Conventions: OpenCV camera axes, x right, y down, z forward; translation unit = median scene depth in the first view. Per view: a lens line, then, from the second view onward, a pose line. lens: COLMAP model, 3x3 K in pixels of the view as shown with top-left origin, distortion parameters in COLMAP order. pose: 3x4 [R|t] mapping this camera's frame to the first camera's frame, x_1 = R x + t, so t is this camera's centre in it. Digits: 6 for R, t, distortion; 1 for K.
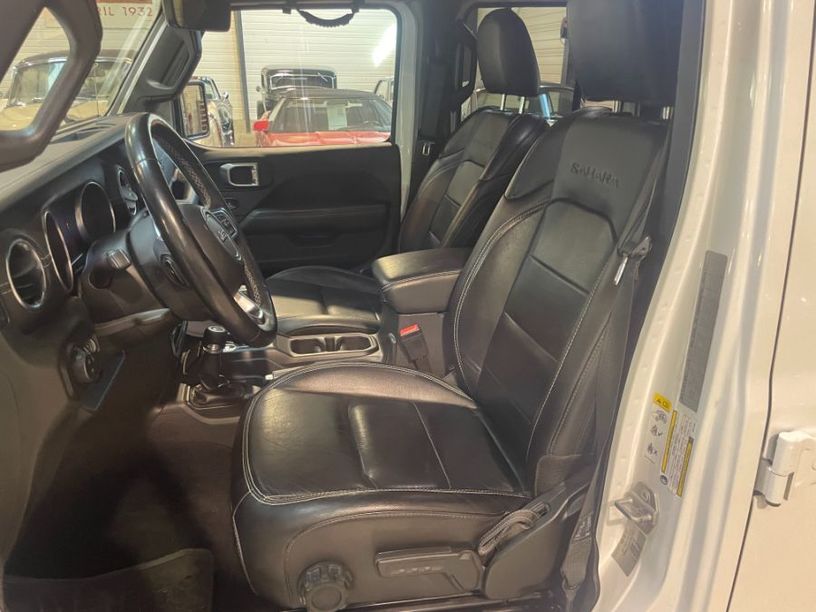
lens RADIAL K [[618.7, 0, 411.1], [0, 618.7, 309.4], [0, 0, 1]] dist [0.090018, -0.120598]
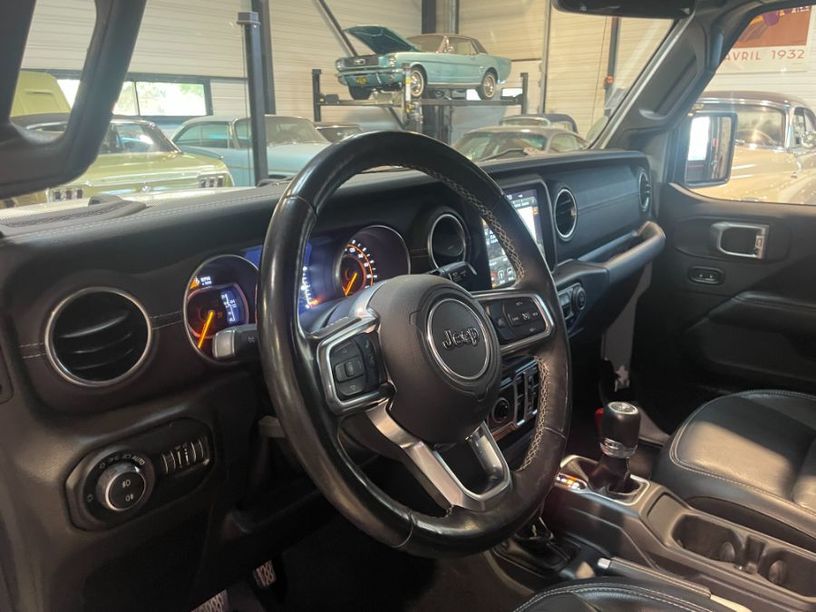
lens RADIAL K [[618.7, 0, 404.5], [0, 618.7, 310.3], [0, 0, 1]] dist [0.090018, -0.120598]
pose [[0.618704, 0.226944, -0.752131, 0.042738], [-0.275199, 0.959316, 0.063080, -0.082082], [0.735847, 0.167957, 0.655987, 0.280368]]
